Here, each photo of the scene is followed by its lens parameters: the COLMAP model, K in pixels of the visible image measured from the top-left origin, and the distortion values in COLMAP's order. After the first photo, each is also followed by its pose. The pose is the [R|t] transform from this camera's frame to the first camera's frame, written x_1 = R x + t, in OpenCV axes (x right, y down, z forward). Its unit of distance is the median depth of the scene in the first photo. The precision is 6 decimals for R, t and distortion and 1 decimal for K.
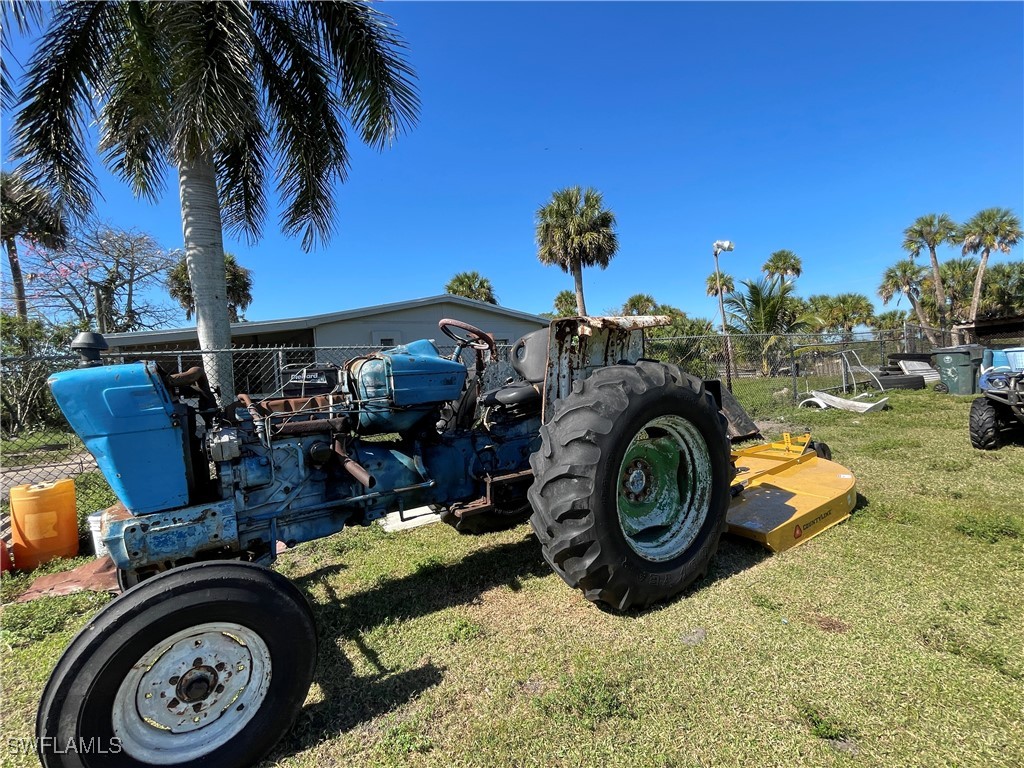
lens RADIAL K [[470.5, 0, 510.3], [0, 470.5, 381.1], [0, 0, 1]] dist [0.001005, 0.000275]
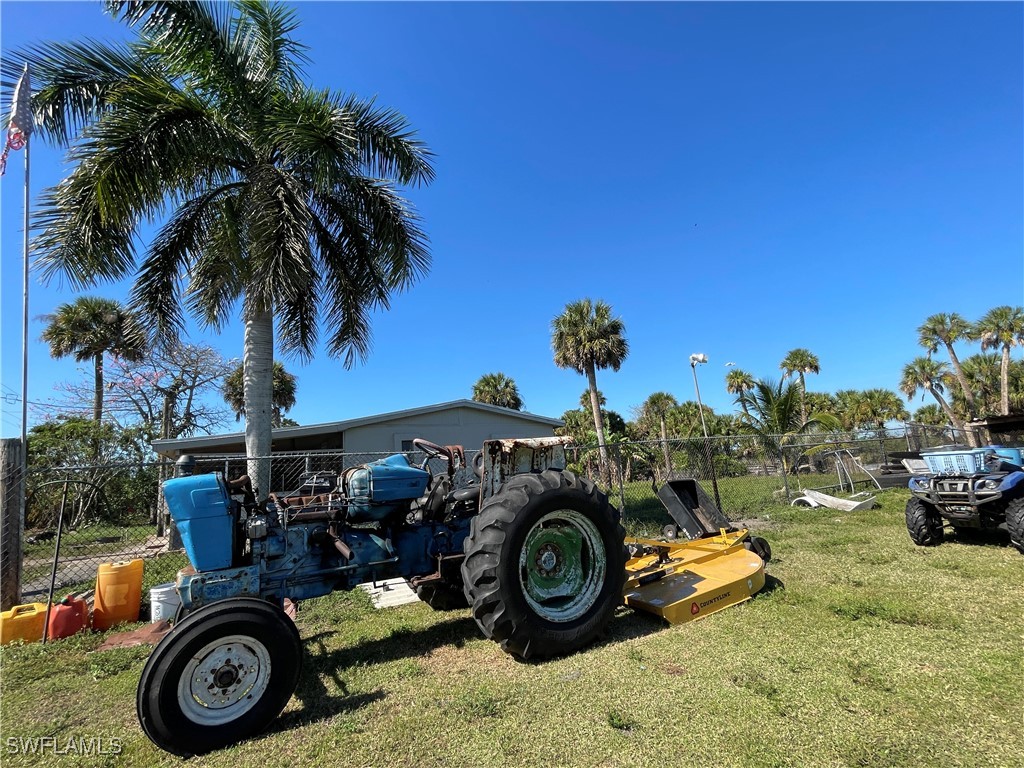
lens RADIAL K [[470.5, 0, 510.3], [0, 470.5, 381.1], [0, 0, 1]] dist [0.001005, 0.000275]
pose [[0.997524, -0.013065, -0.069108, 0.230115], [-0.001051, 0.979716, -0.200391, -0.017929], [0.070324, 0.199967, 0.977276, -0.377913]]
